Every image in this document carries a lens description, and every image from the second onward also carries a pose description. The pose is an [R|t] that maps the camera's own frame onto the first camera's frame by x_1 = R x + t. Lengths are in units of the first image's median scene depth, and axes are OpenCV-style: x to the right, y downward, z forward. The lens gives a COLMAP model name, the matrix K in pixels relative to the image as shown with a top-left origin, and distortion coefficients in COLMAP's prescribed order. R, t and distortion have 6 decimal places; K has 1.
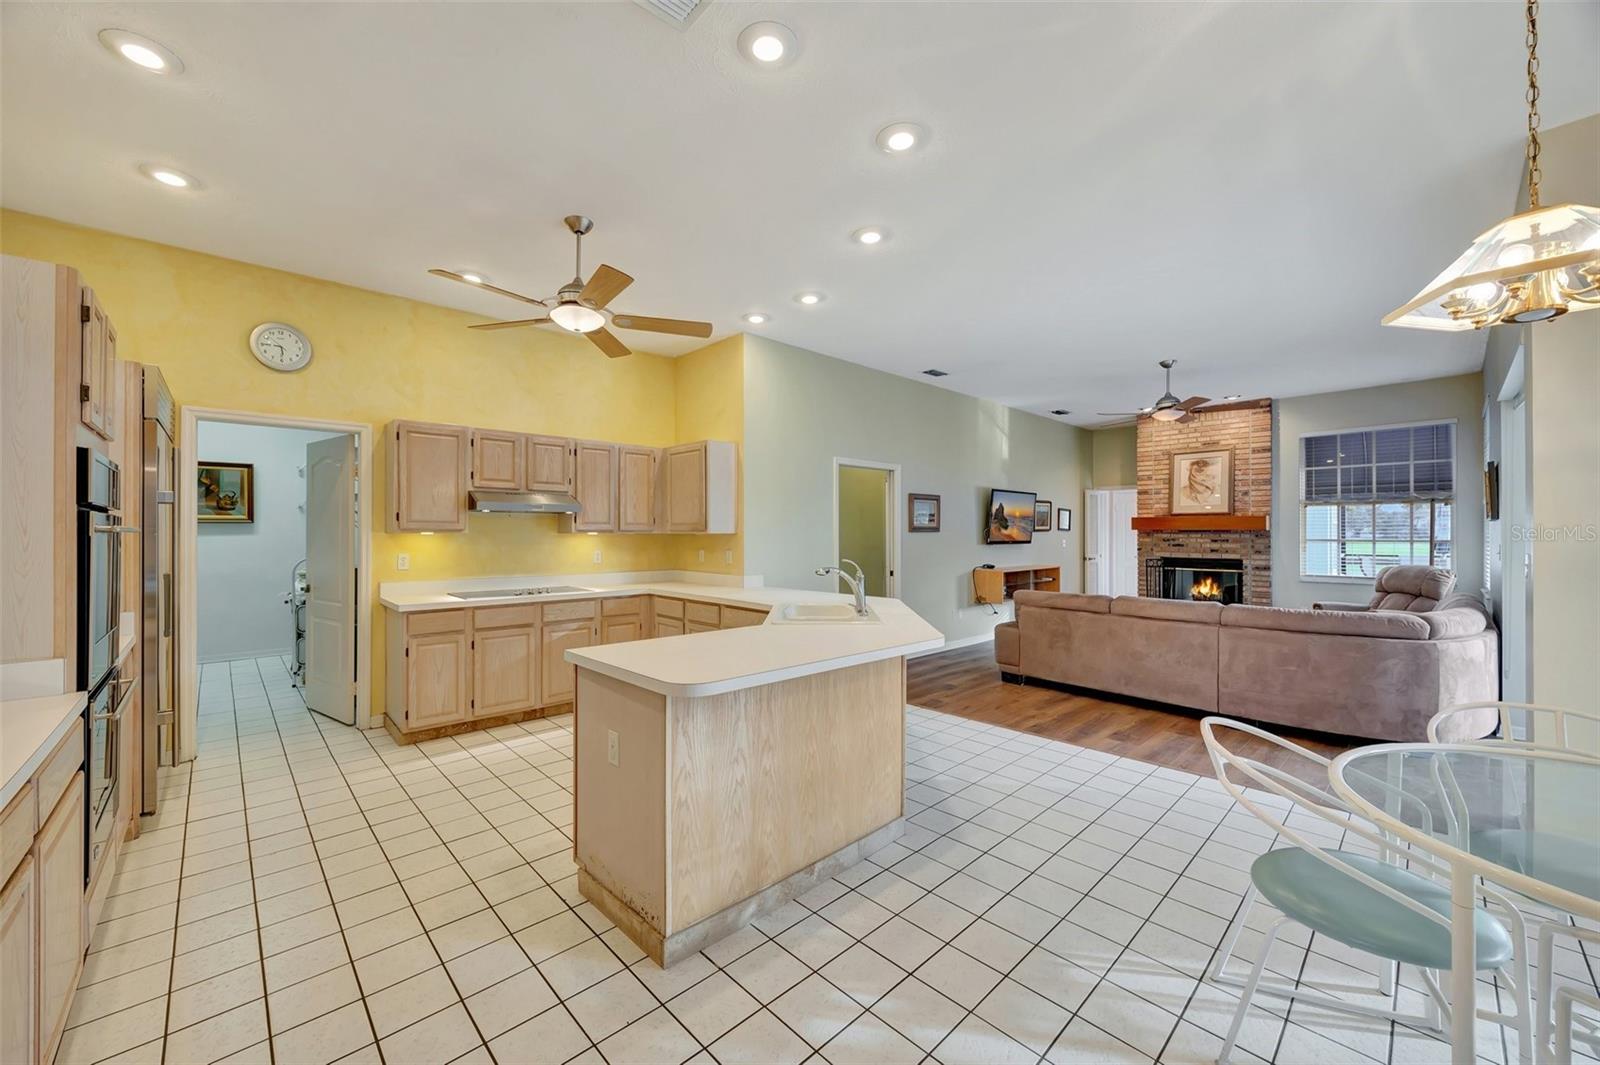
lens RADIAL K [[609.6, 0, 802.8], [0, 609.6, 518.1], [0, 0, 1]] dist [-0.013285, -0.000089]
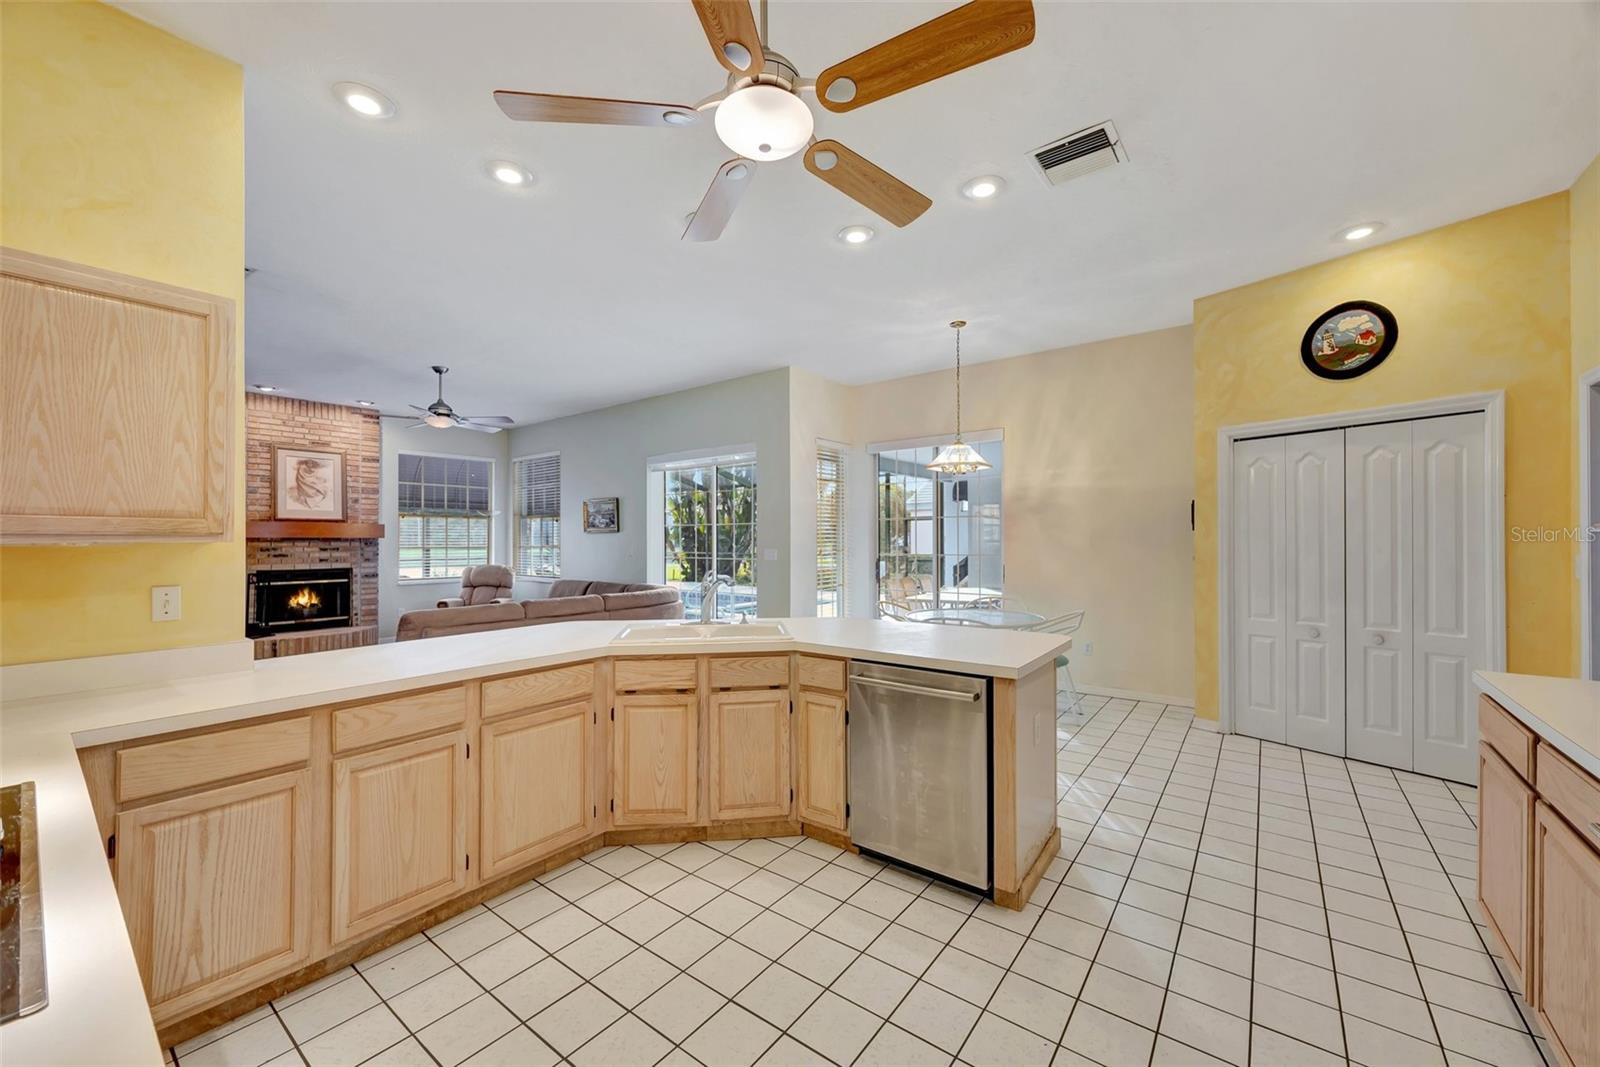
lens RADIAL K [[609.6, 0, 812.7], [0, 609.6, 538.0], [0, 0, 1]] dist [-0.013285, -0.000089]
pose [[-0.134790, 0.004860, 0.990862, -0.341565], [-0.023348, 0.999695, -0.008079, 0.010062], [-0.990599, -0.024223, -0.134636, 0.391399]]
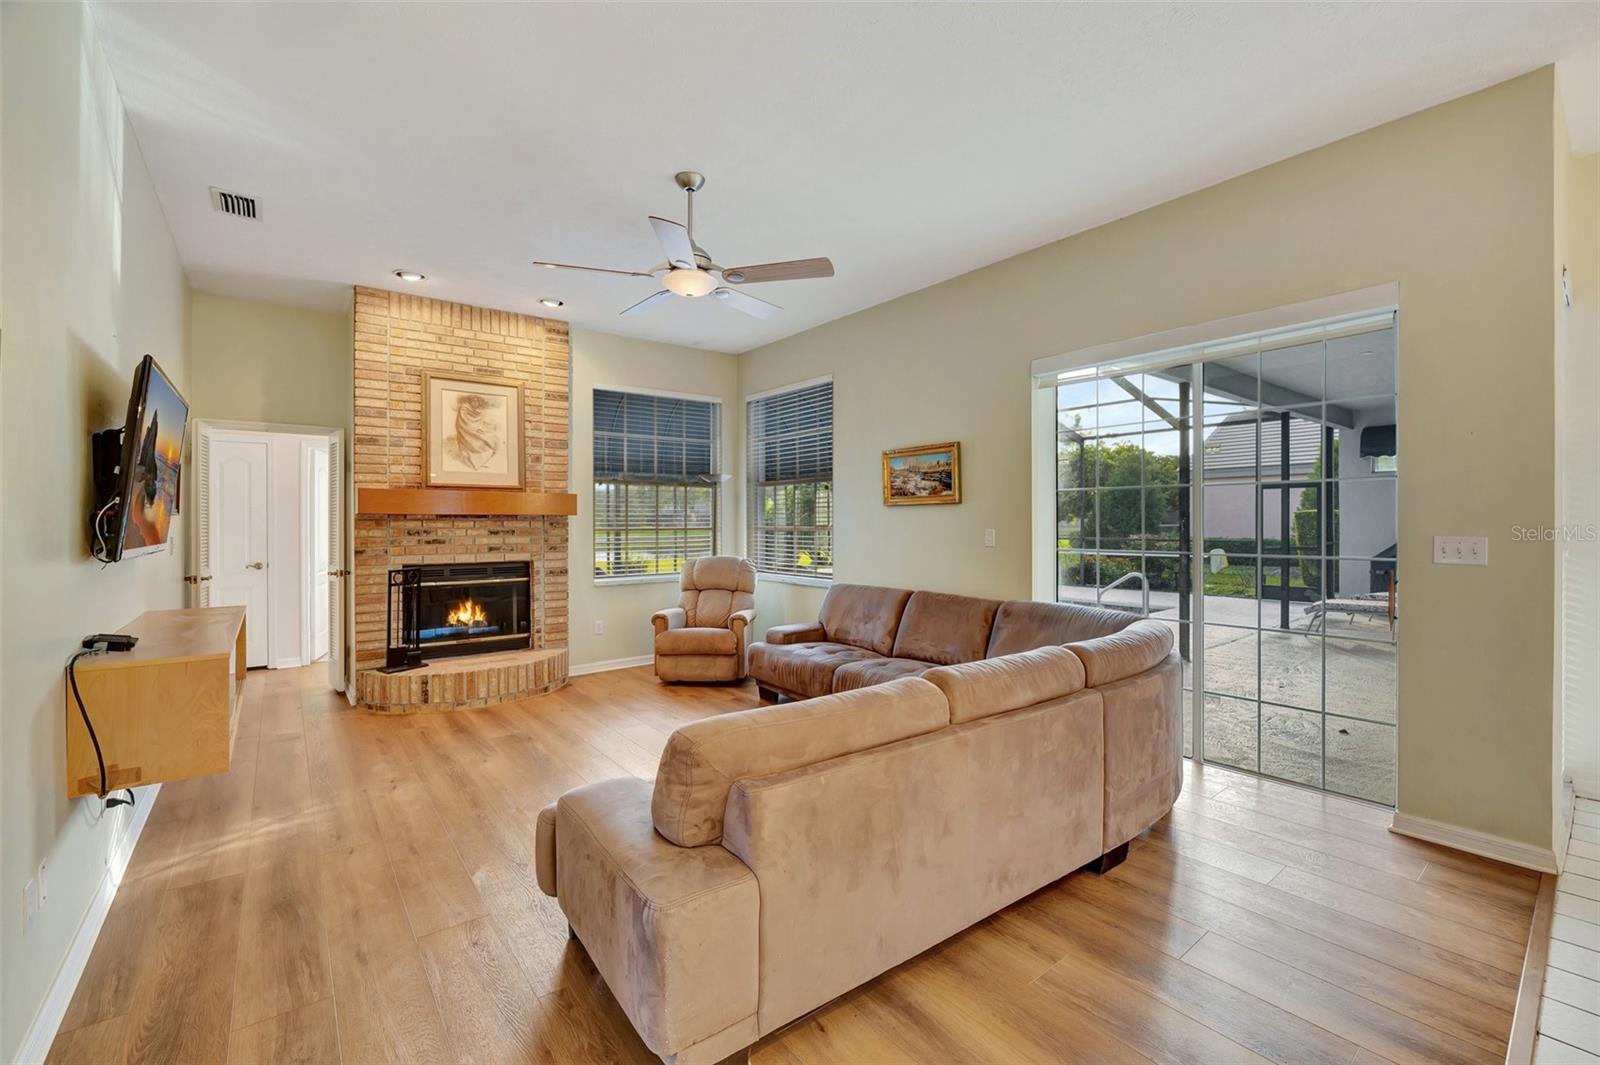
lens RADIAL K [[706.9, 0, 863.3], [0, 706.9, 520.4], [0, 0, 1]] dist [-0.010235, 0.000218]
pose [[0.071430, -0.000414, 0.997446, 0.002107], [-0.023528, 0.999721, 0.002100, 0.015125], [-0.997168, -0.023617, 0.071400, 0.591525]]
